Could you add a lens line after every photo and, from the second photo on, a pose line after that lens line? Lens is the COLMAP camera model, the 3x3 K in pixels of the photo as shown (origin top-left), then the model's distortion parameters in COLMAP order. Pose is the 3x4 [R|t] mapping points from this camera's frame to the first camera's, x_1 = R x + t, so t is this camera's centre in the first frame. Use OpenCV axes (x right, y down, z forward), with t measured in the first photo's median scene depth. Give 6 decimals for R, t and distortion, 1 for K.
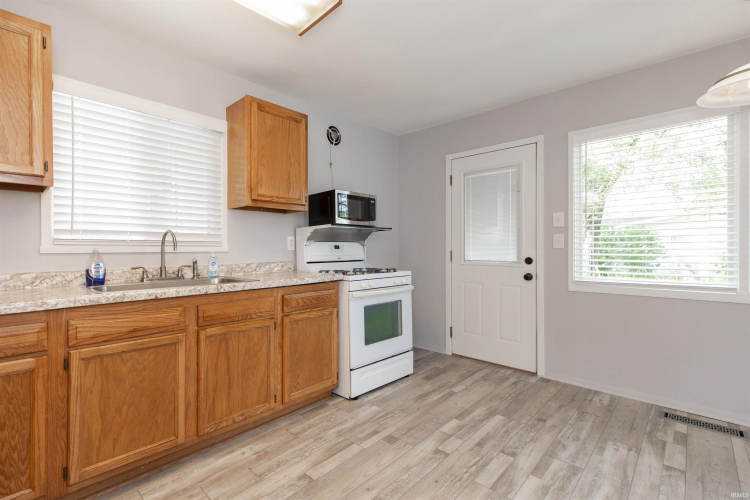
lens RADIAL K [[345.3, 0, 349.1], [0, 345.3, 247.7], [0, 0, 1]] dist [0.008903, -0.000615]
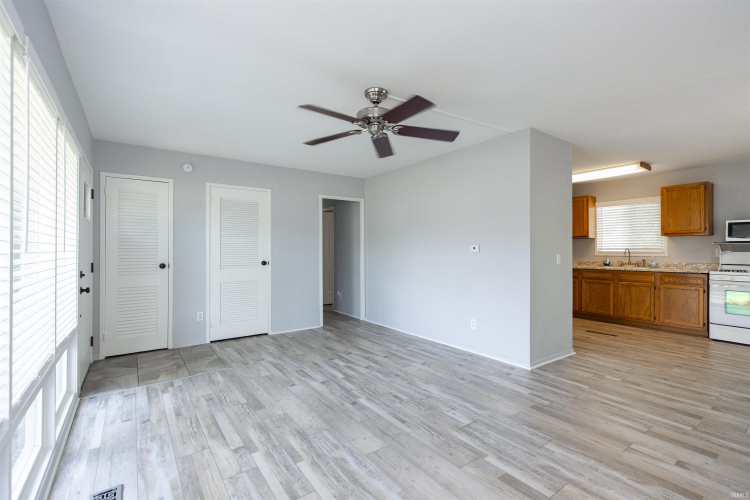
lens RADIAL K [[345.3, 0, 380.7], [0, 345.3, 248.1], [0, 0, 1]] dist [0.008903, -0.000615]
pose [[-0.159161, -0.005256, -0.987239, 2.386649], [0.000362, 0.999985, -0.005382, -0.033164], [0.987253, -0.001213, -0.159156, -0.468220]]
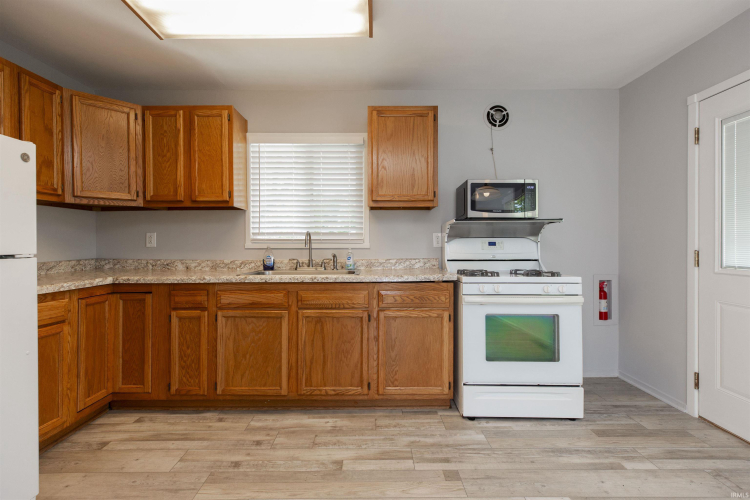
lens RADIAL K [[345.3, 0, 376.4], [0, 345.3, 240.6], [0, 0, 1]] dist [0.008903, -0.000615]
pose [[0.709271, -0.005193, -0.704917, 0.540165], [0.001455, 0.999982, -0.005903, -0.006762], [0.704935, 0.003161, 0.709265, 0.253257]]
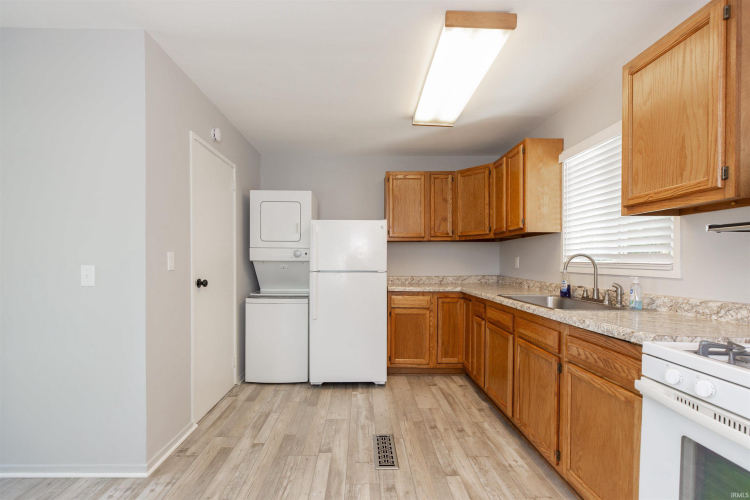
lens RADIAL K [[345.3, 0, 366.1], [0, 345.3, 263.9], [0, 0, 1]] dist [0.008903, -0.000615]
pose [[-0.701077, 0.005243, -0.713066, 0.676128], [-0.002632, 0.999947, 0.009941, -0.026550], [0.713081, 0.008846, -0.701026, 1.219711]]
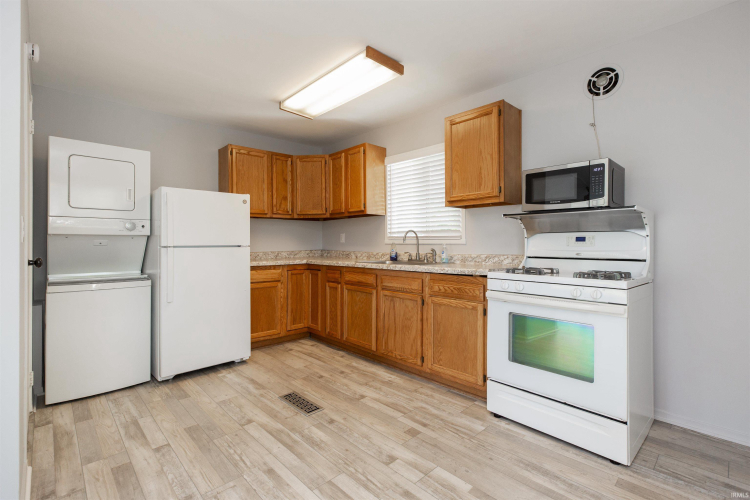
lens RADIAL K [[345.3, 0, 386.0], [0, 345.3, 242.7], [0, 0, 1]] dist [0.008903, -0.000615]
pose [[-0.014435, 0.001597, -0.999895, 1.028939], [0.004138, 0.999990, 0.001538, 0.004769], [0.999887, -0.004116, -0.014441, 0.864398]]
